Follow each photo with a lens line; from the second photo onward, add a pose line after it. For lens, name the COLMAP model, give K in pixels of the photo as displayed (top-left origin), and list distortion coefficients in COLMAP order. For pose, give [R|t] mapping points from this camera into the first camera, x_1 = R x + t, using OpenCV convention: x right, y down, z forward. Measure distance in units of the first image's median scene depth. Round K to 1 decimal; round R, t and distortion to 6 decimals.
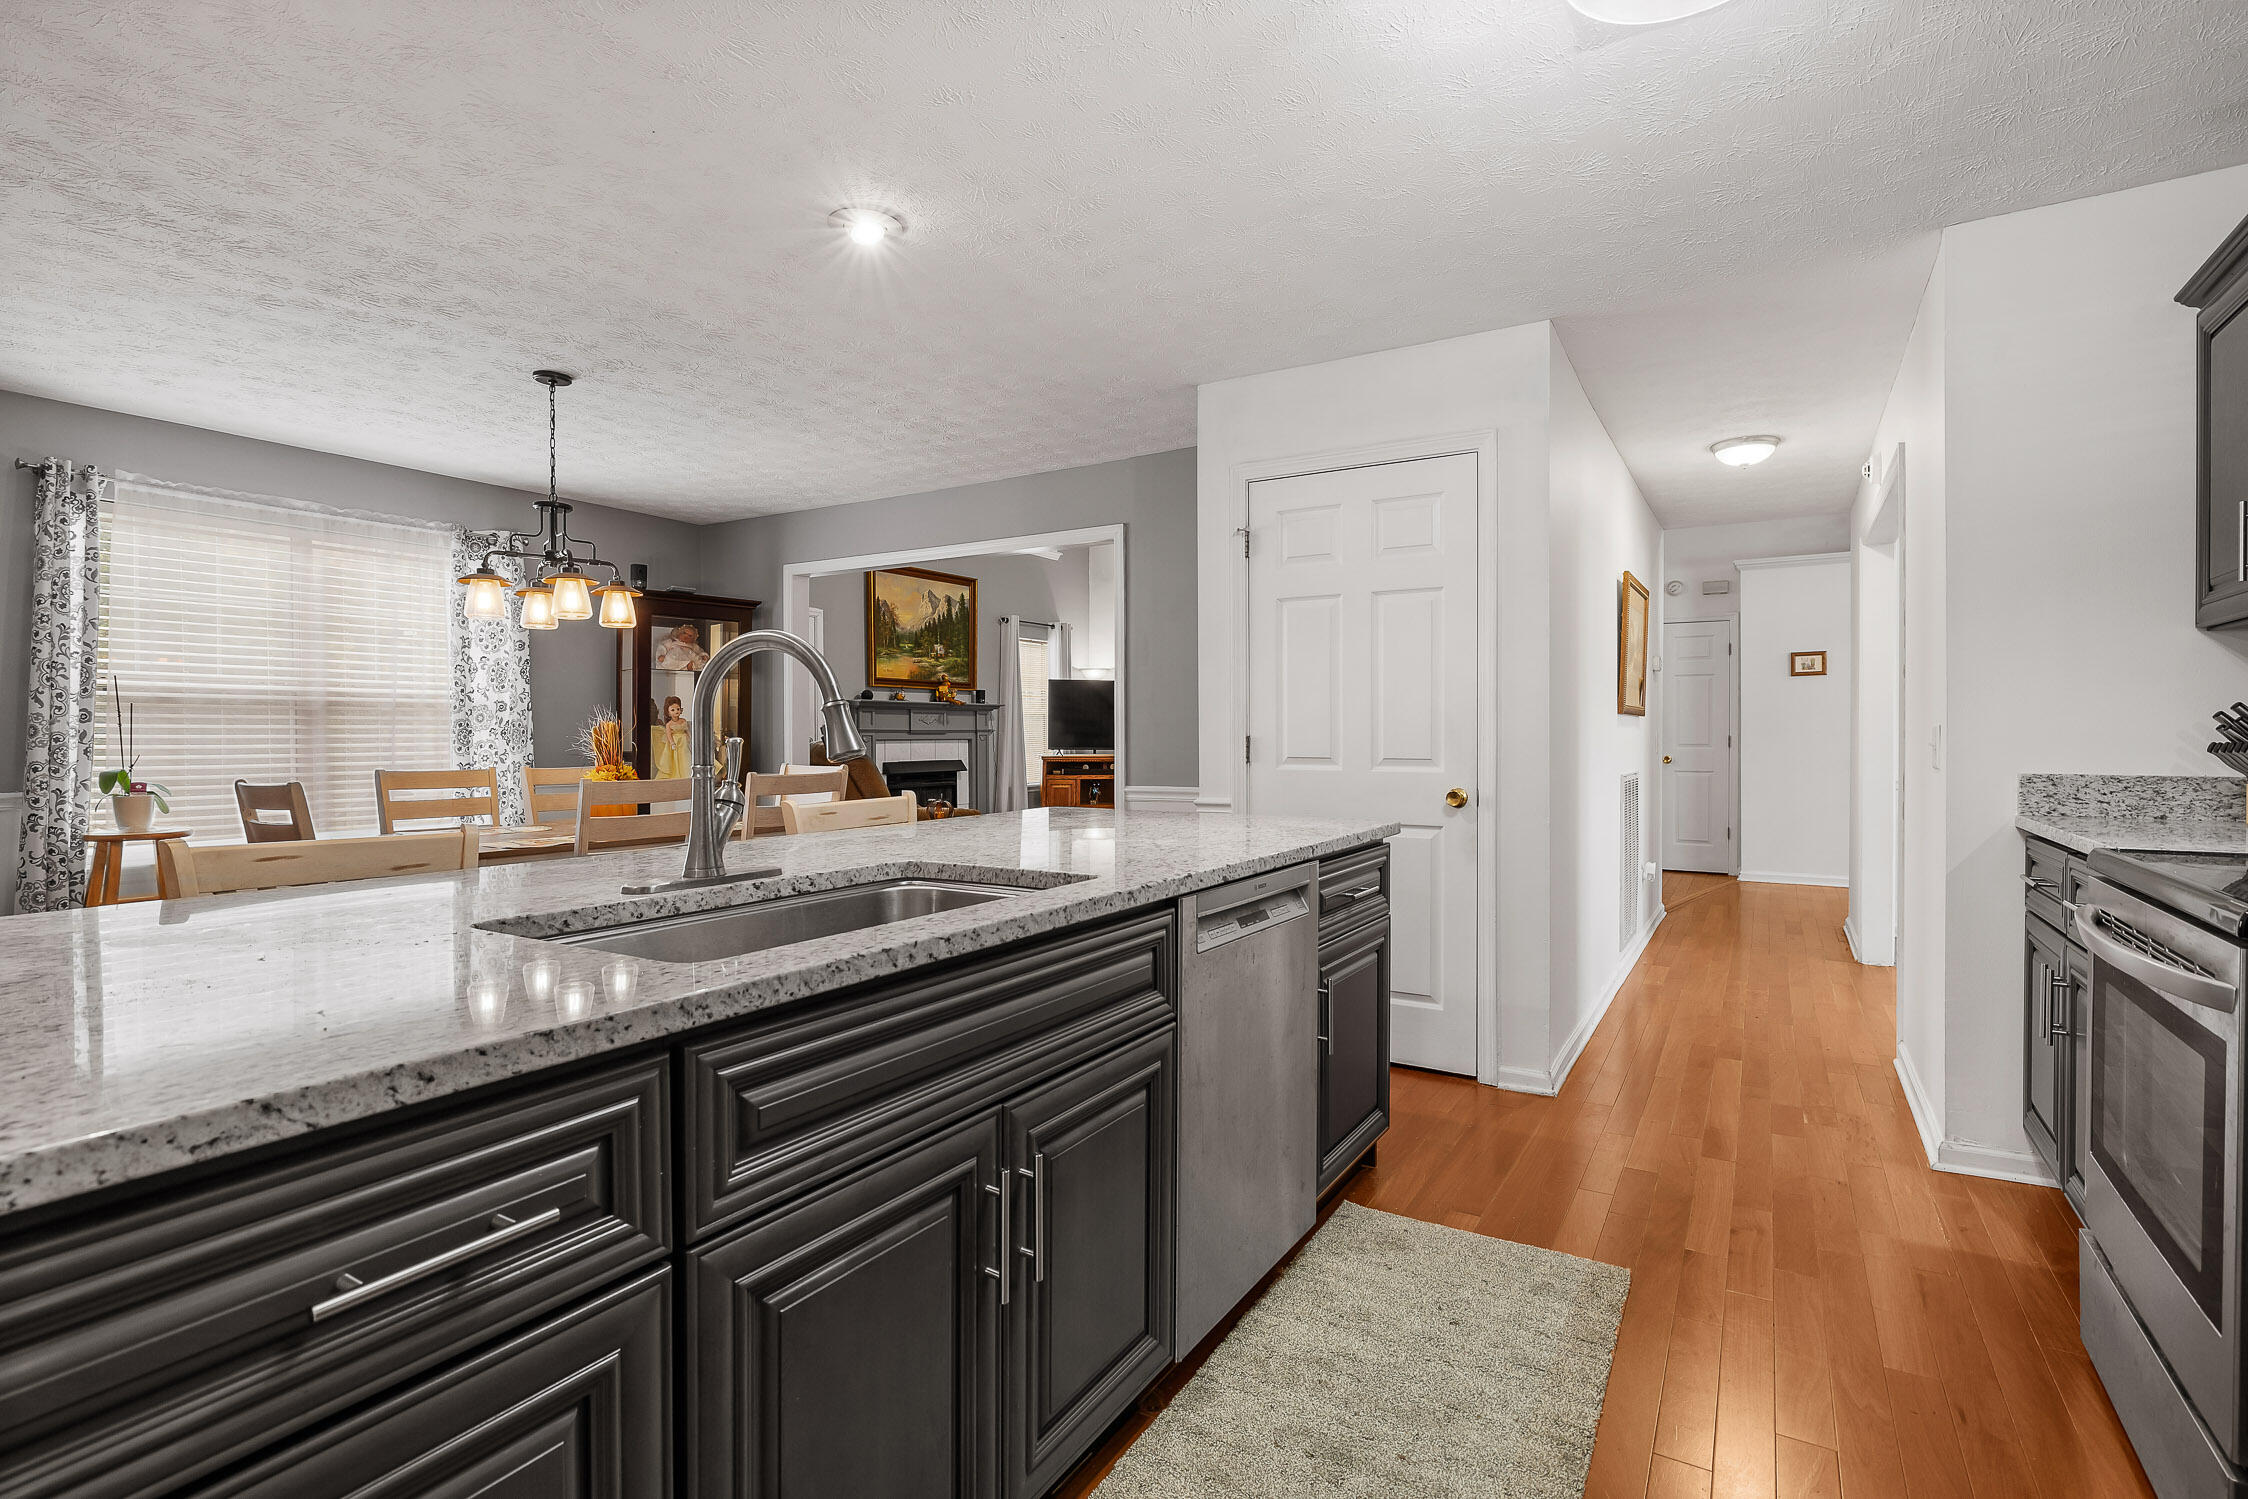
lens RADIAL K [[1035.5, 0, 1105.1], [0, 1035.5, 736.5], [0, 0, 1]] dist [-0.001612, -0.000159]
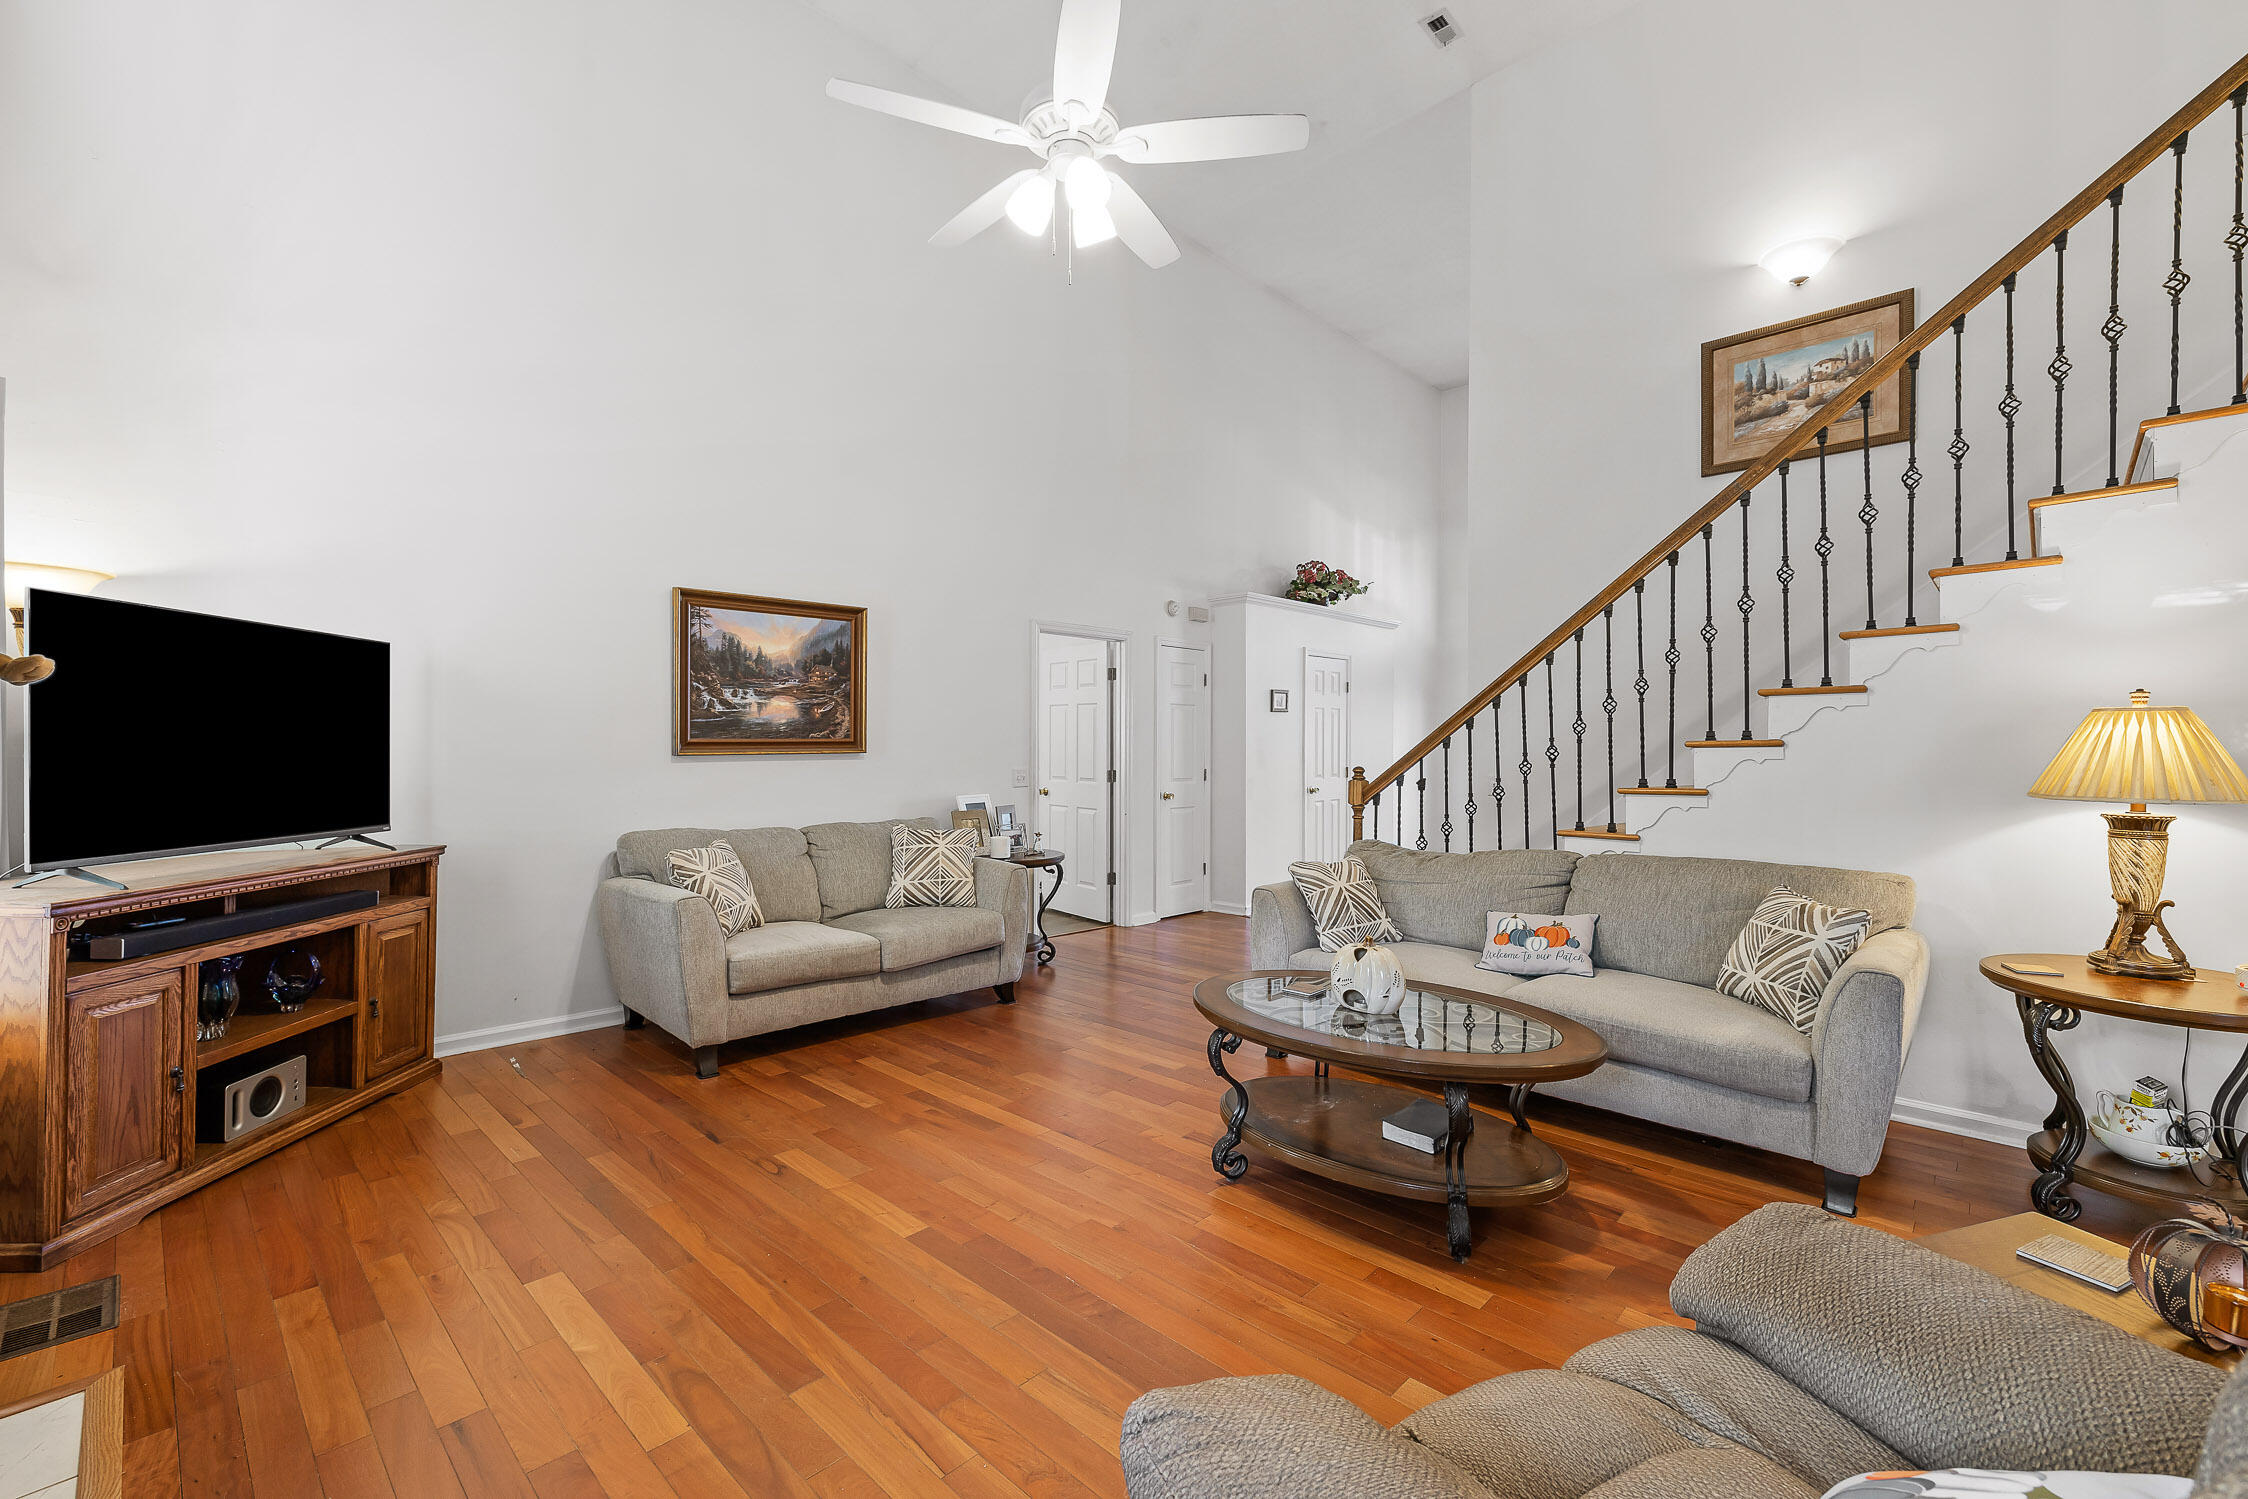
lens RADIAL K [[938.7, 0, 1129.3], [0, 938.7, 751.4], [0, 0, 1]] dist [0.002191, -0.000338]
pose [[0.187476, -0.006172, 0.982250, -0.249864], [0.000925, 0.999981, 0.006107, -0.019157], [-0.982269, -0.000236, 0.187478, 0.776485]]
